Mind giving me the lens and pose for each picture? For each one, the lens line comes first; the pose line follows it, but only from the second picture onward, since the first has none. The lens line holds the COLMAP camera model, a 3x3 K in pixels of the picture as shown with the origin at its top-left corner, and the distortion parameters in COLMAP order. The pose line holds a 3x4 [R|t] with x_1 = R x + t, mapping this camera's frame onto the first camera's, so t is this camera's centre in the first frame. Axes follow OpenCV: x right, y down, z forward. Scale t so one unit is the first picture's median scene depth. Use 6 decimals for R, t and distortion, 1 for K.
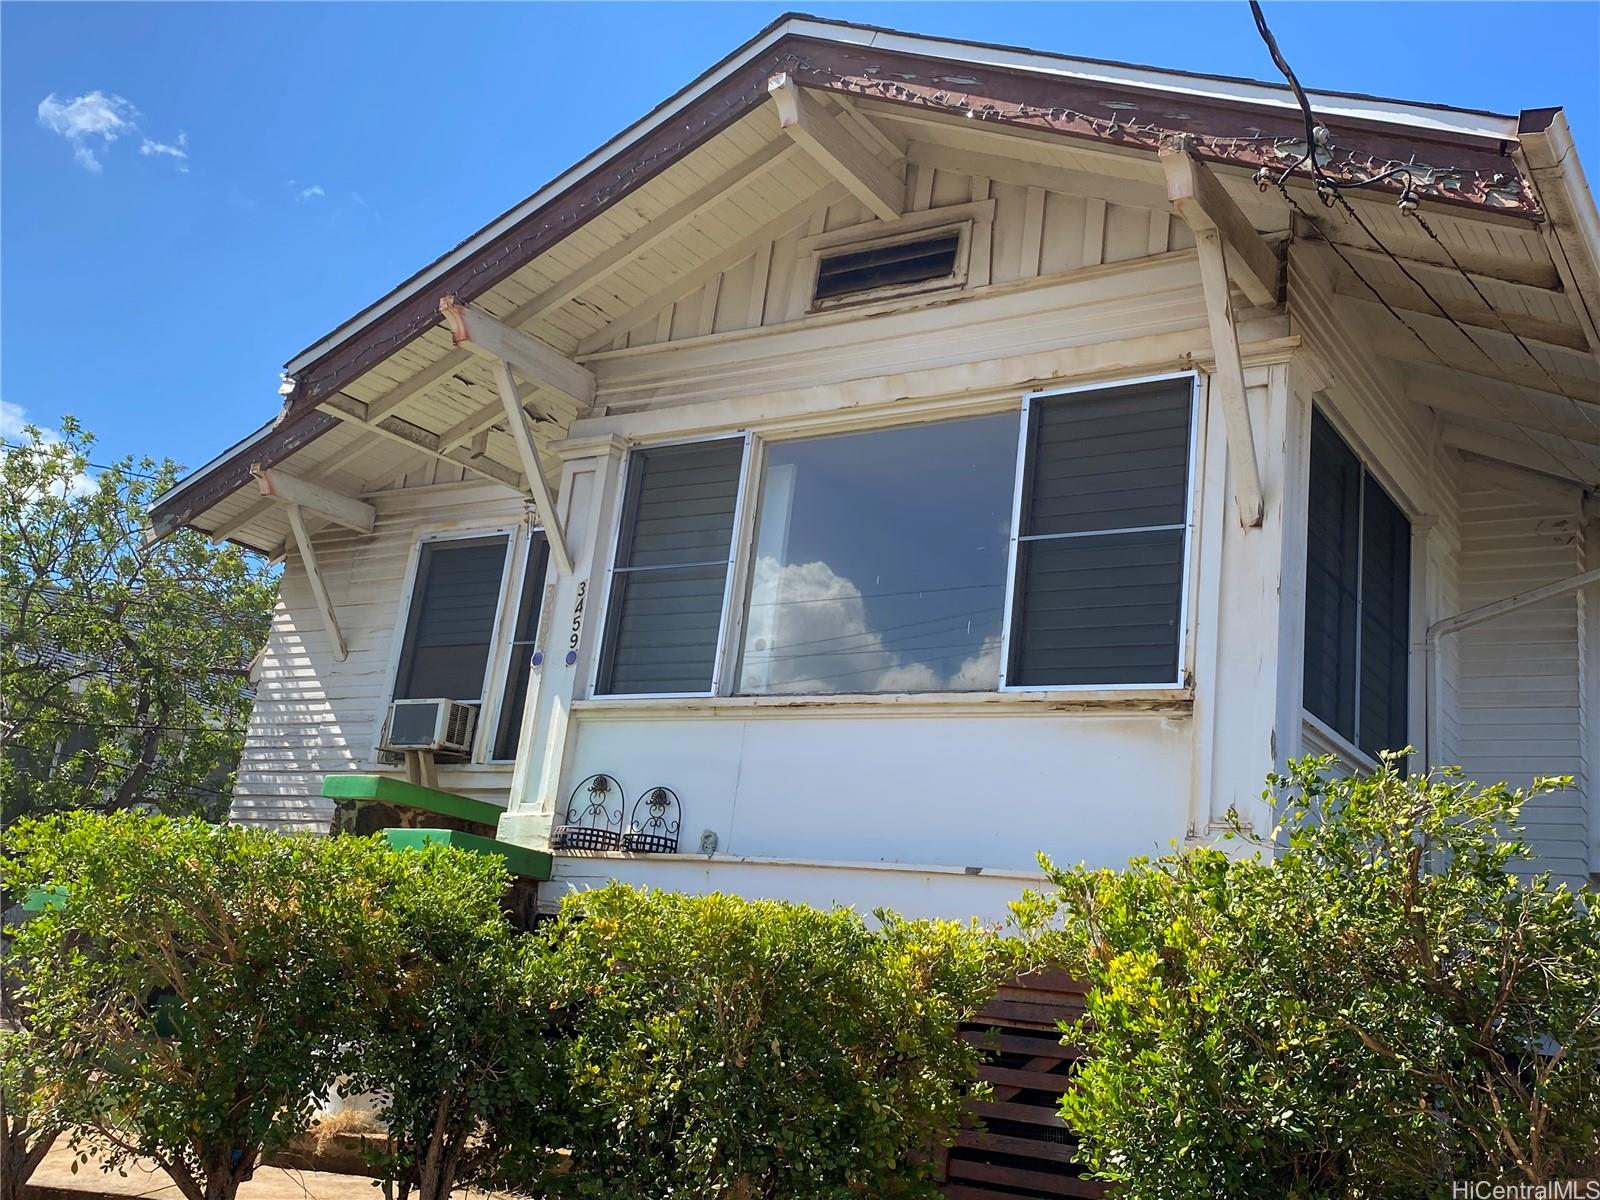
lens RADIAL K [[1657.5, 0, 800.0], [0, 1657.5, 600.0], [0, 0, 1]] dist [0.005820, -0.033949]
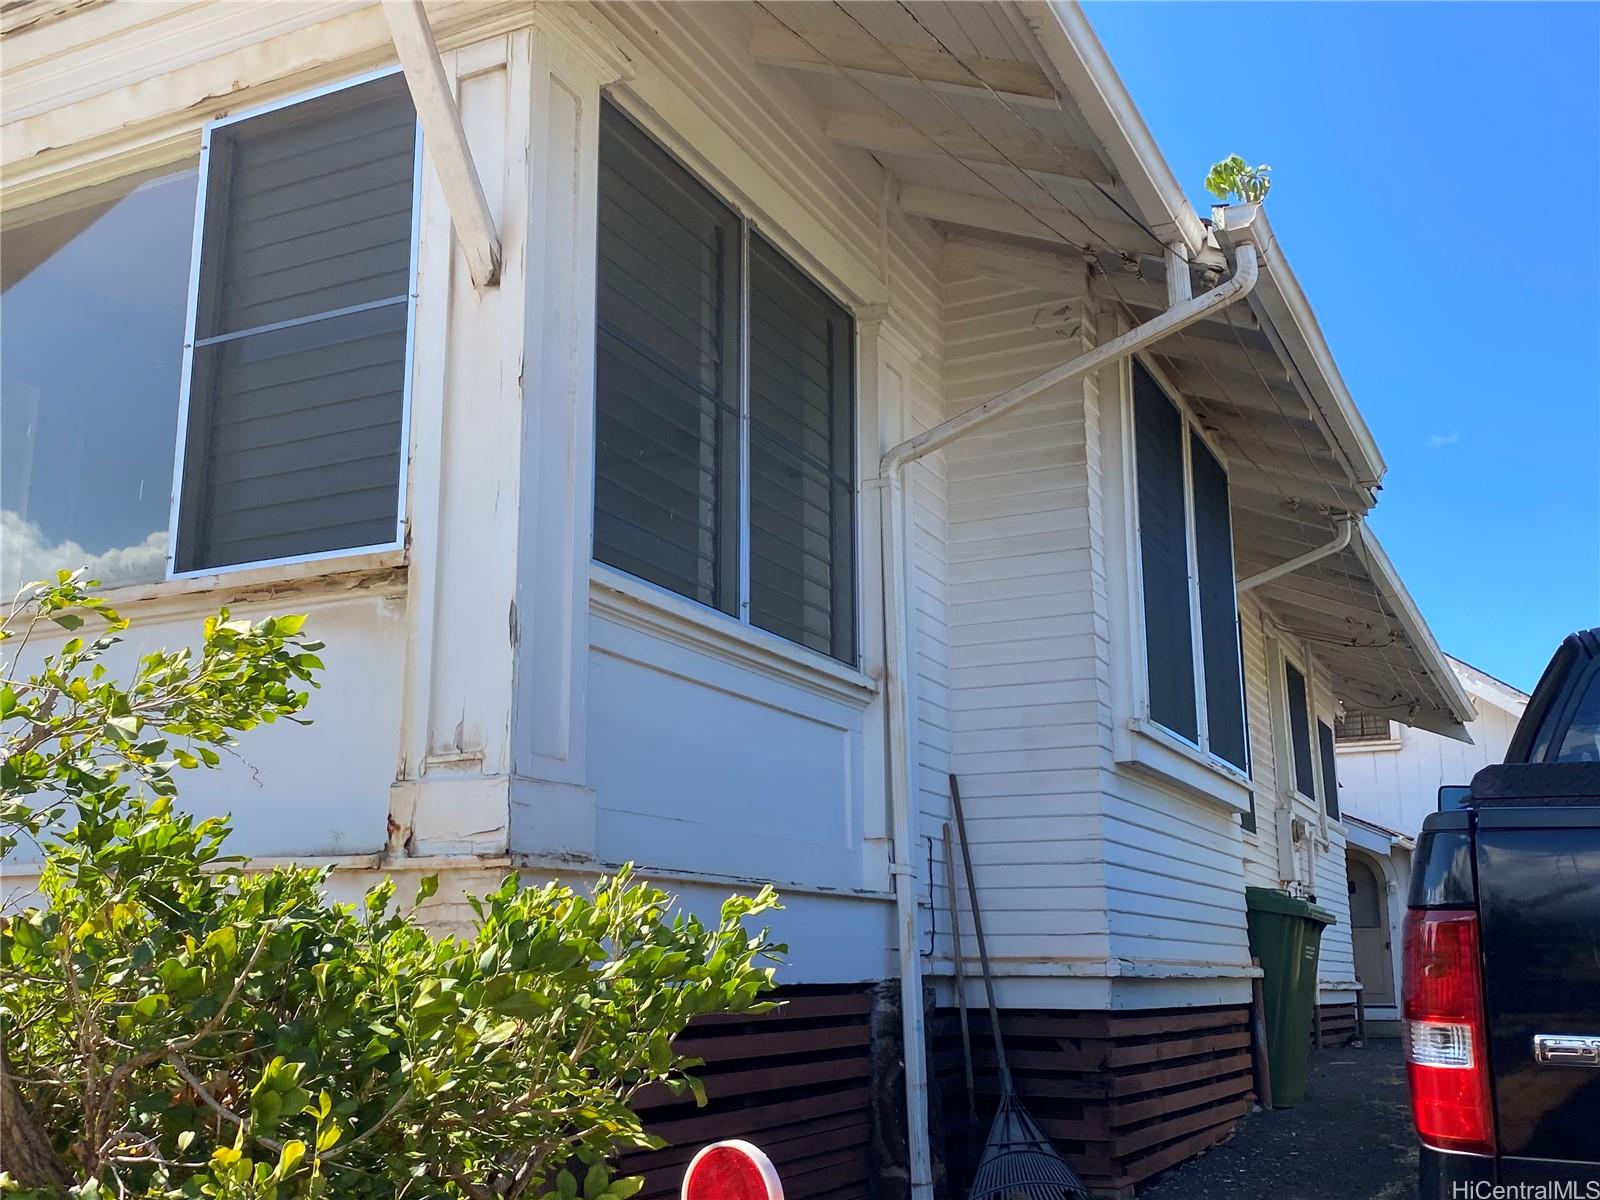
lens RADIAL K [[1644.9, 0, 803.4], [0, 1644.9, 617.1], [0, 0, 1]] dist [0.142450, -0.009034]
pose [[0.984876, -0.084846, 0.151065, 0.244600], [0.077103, 0.995426, 0.056406, 0.047363], [-0.155160, -0.043906, 0.986913, 0.296128]]
